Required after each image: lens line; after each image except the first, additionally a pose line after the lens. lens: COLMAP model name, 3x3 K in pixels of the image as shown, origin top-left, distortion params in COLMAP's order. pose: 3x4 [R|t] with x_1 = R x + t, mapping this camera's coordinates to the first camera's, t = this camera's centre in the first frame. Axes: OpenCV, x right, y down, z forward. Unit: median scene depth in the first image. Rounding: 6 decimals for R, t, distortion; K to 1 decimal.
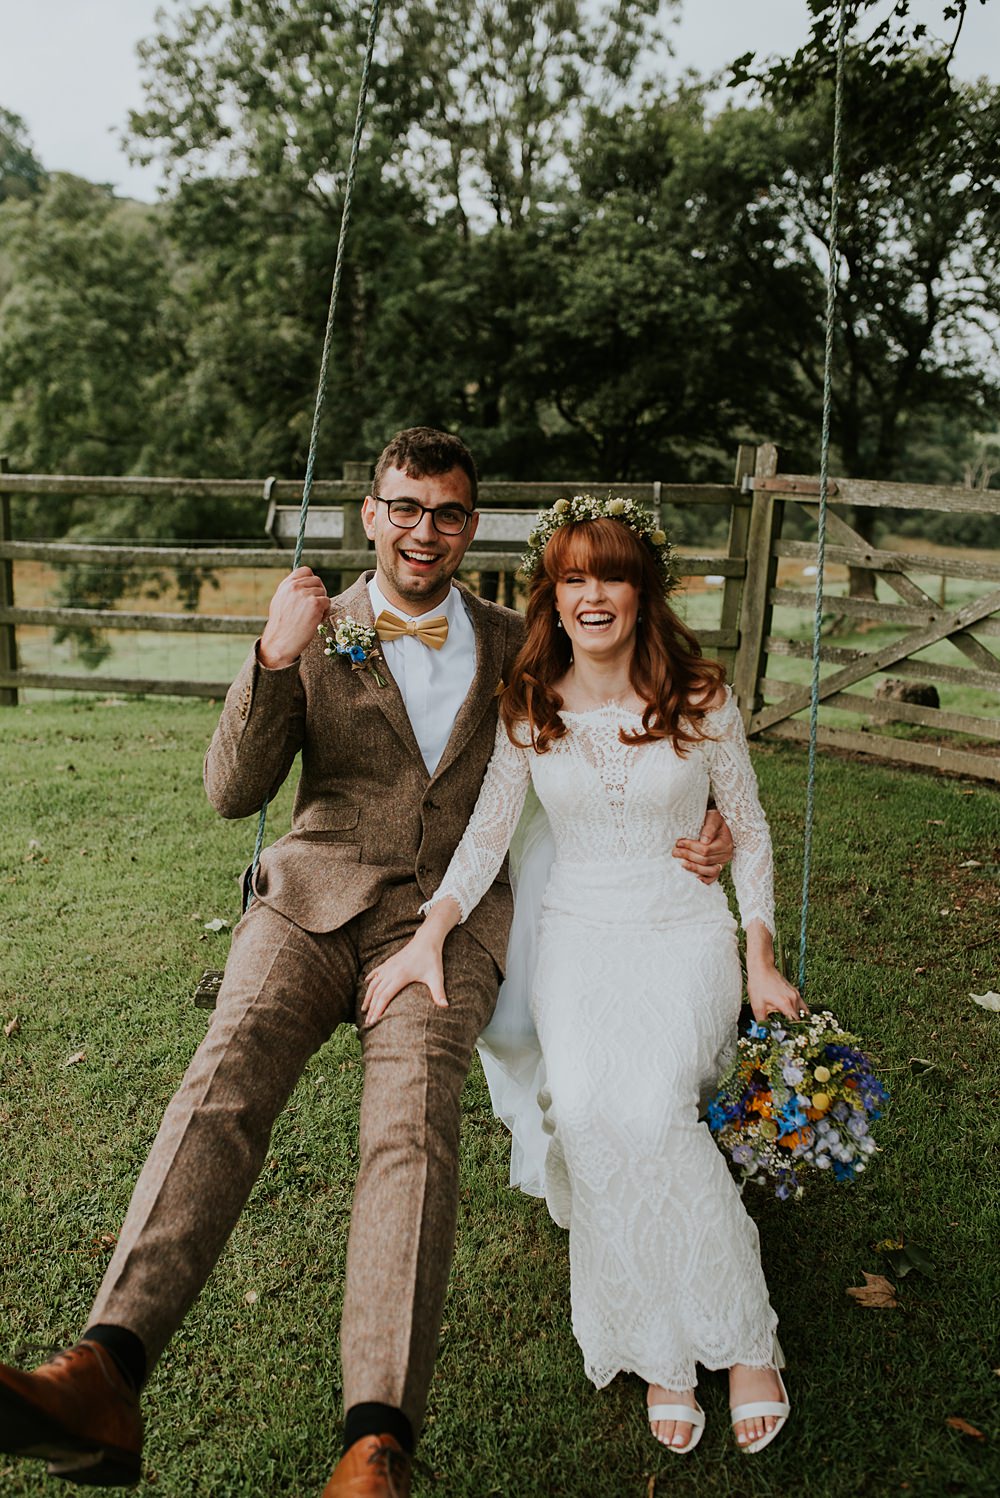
lens RADIAL K [[1427.8, 0, 502.6], [0, 1427.8, 739.7], [0, 0, 1]] dist [-0.023316, 0.023045]
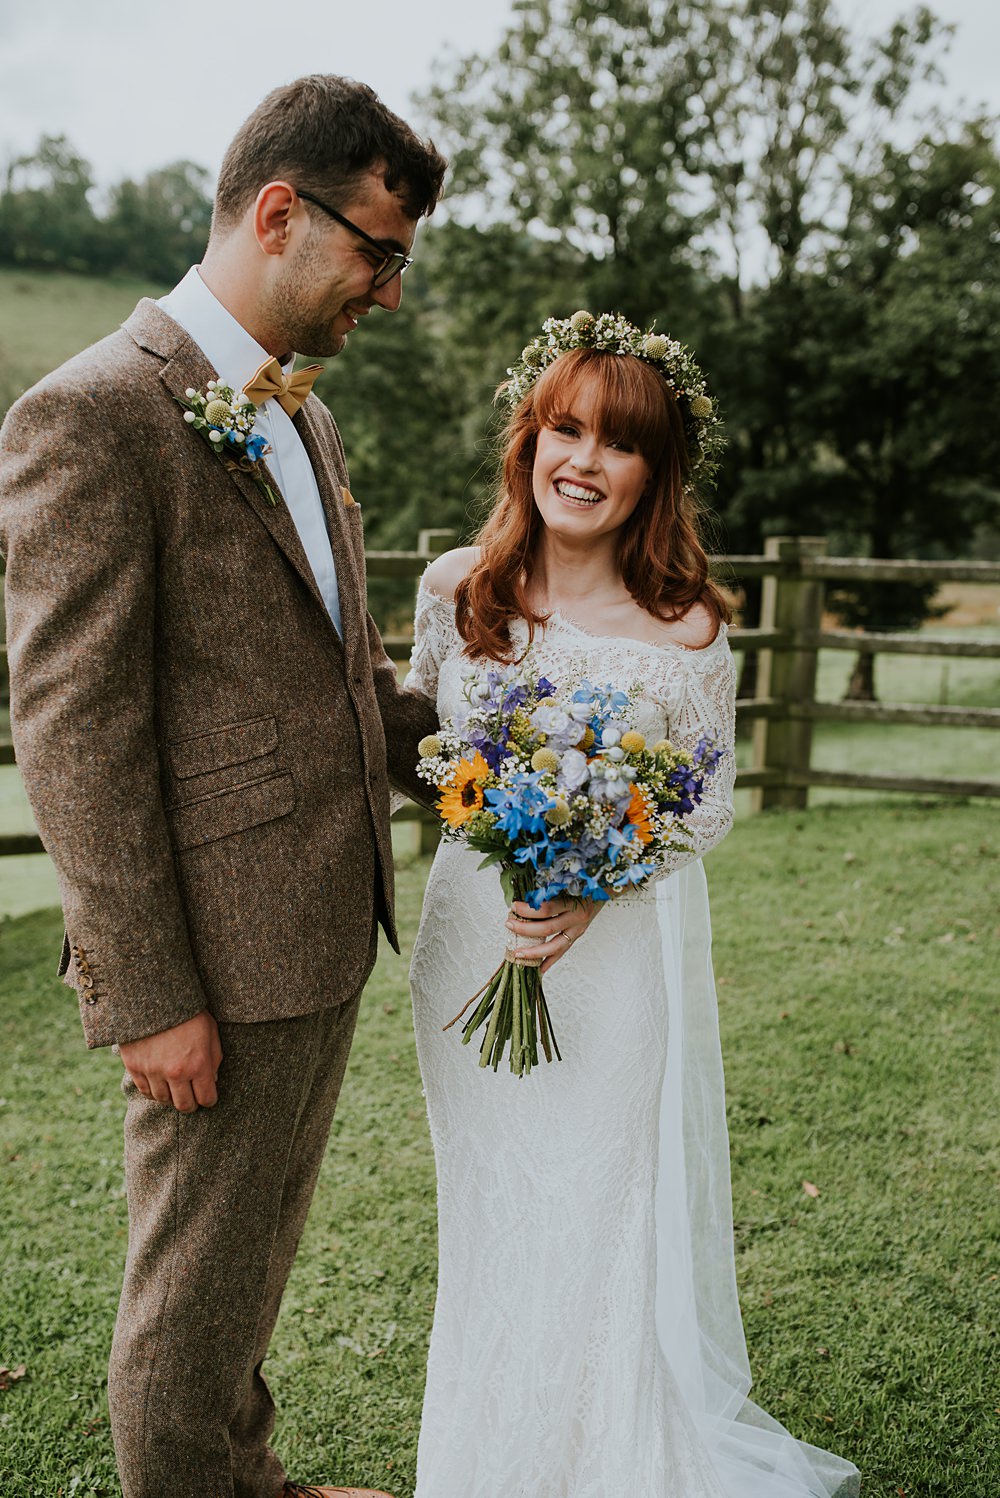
lens RADIAL K [[1421.0, 0, 506.9], [0, 1421.0, 742.0], [0, 0, 1]] dist [-0.017237, 0.017477]
pose [[0.994875, 0.009214, -0.100691, -0.095631], [-0.011354, 0.999721, -0.020701, -0.009576], [0.100472, 0.021739, 0.994702, 0.015352]]
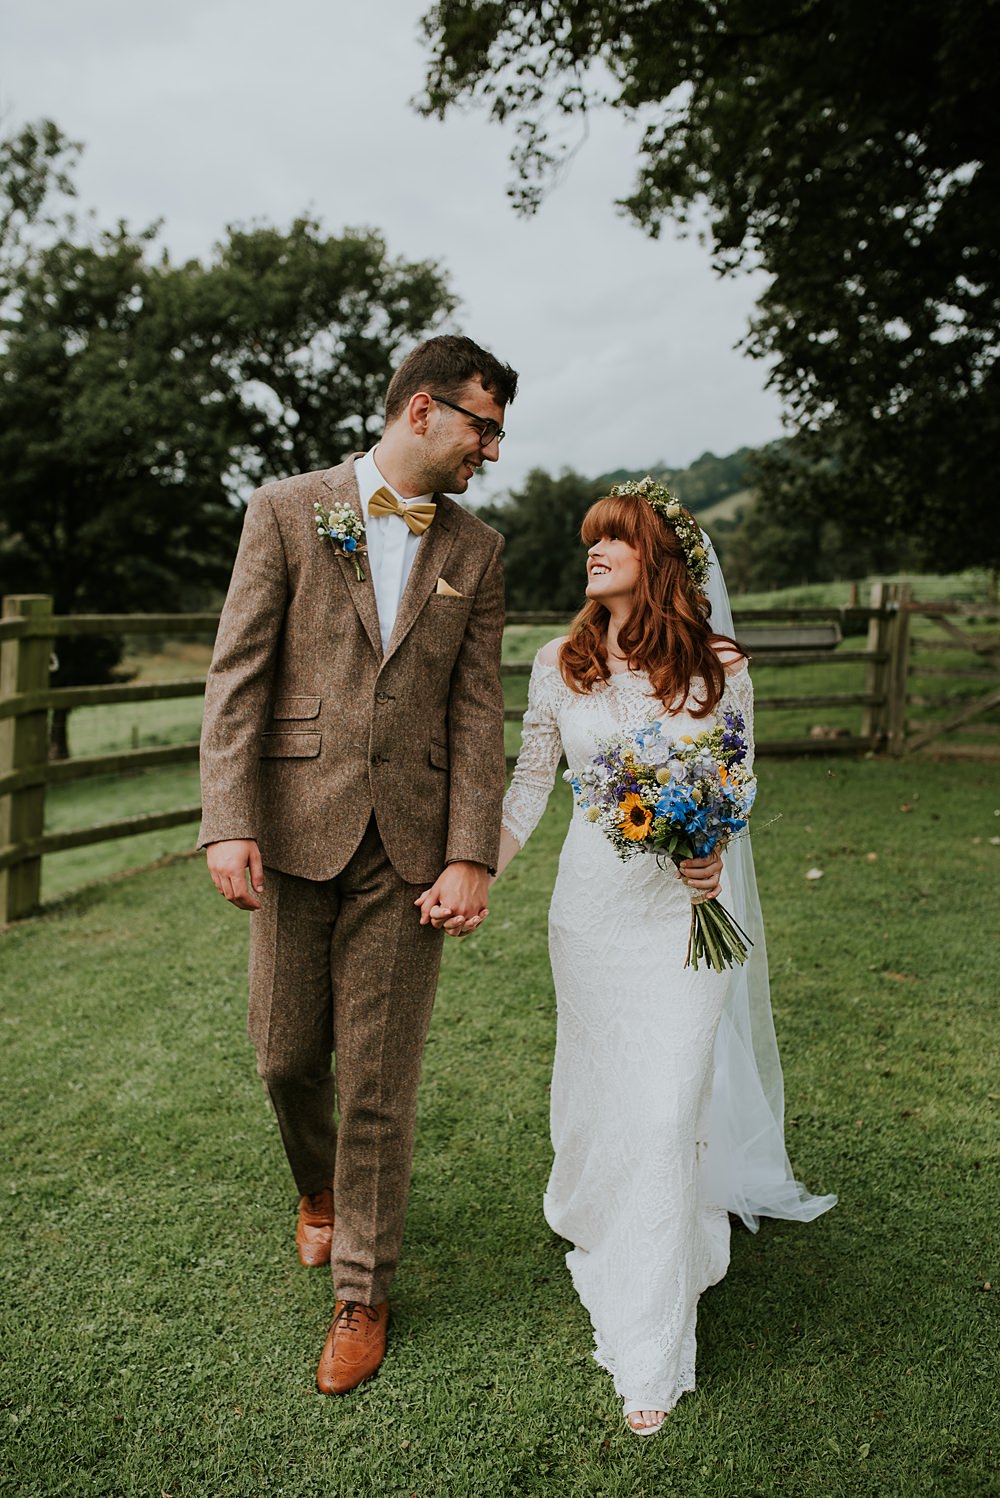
lens RADIAL K [[1432.6, 0, 496.6], [0, 1432.6, 744.5], [0, 0, 1]] dist [-0.038495, 0.029392]
pose [[0.867077, -0.078274, 0.491986, -0.197932], [0.112402, 0.992852, -0.040137, -0.000121], [-0.485327, 0.090102, 0.869678, -0.042102]]
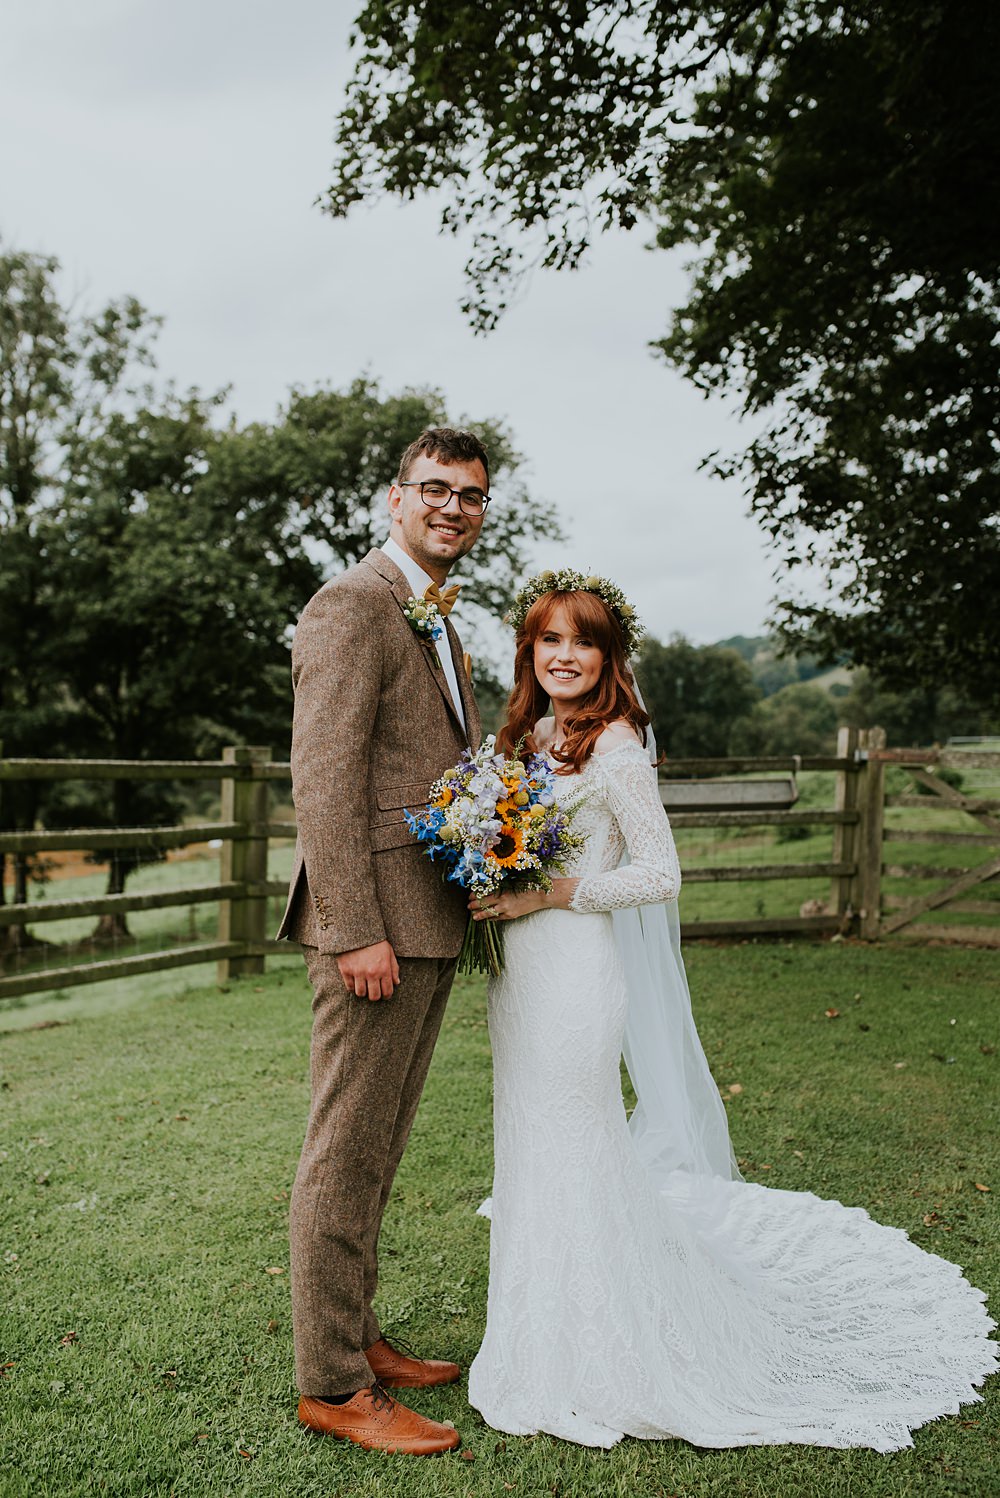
lens RADIAL K [[1432.6, 0, 496.6], [0, 1432.6, 744.5], [0, 0, 1]] dist [-0.038495, 0.029392]
pose [[0.905495, -0.022077, 0.423783, -0.136156], [0.100208, 0.981527, -0.162981, 0.000328], [-0.412357, 0.190044, 0.890980, -0.017897]]
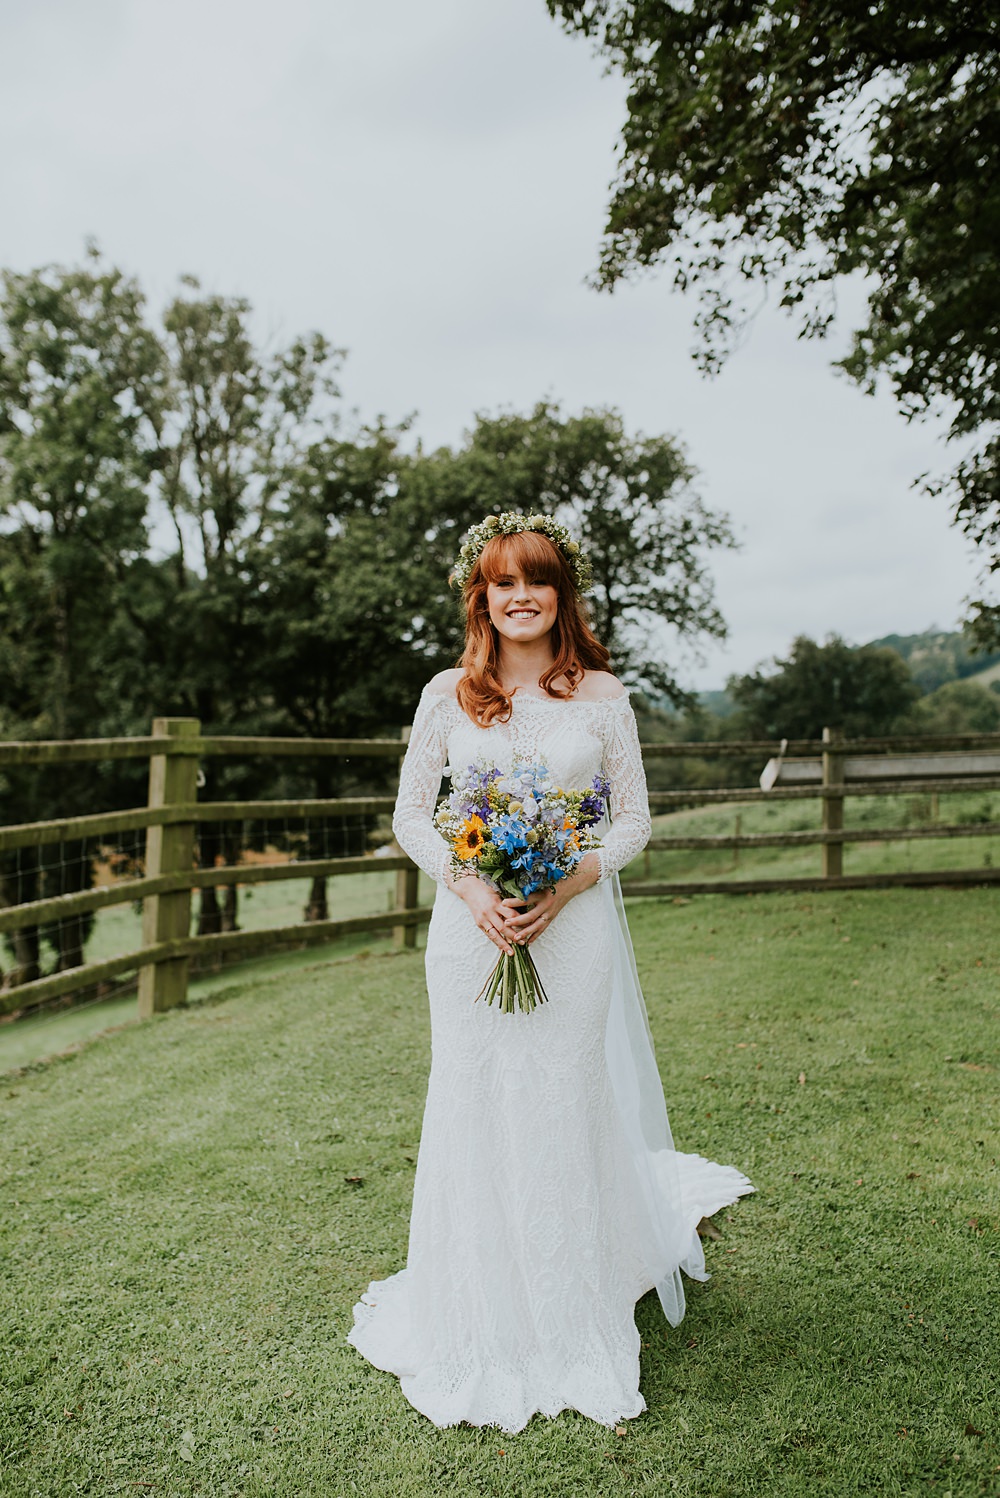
lens RADIAL K [[1432.6, 0, 496.6], [0, 1432.6, 744.5], [0, 0, 1]] dist [-0.038495, 0.029392]
pose [[0.944042, -0.040101, 0.327377, -0.183425], [0.103610, 0.978391, -0.178932, 0.011203], [-0.313128, 0.202839, 0.927797, -0.058111]]
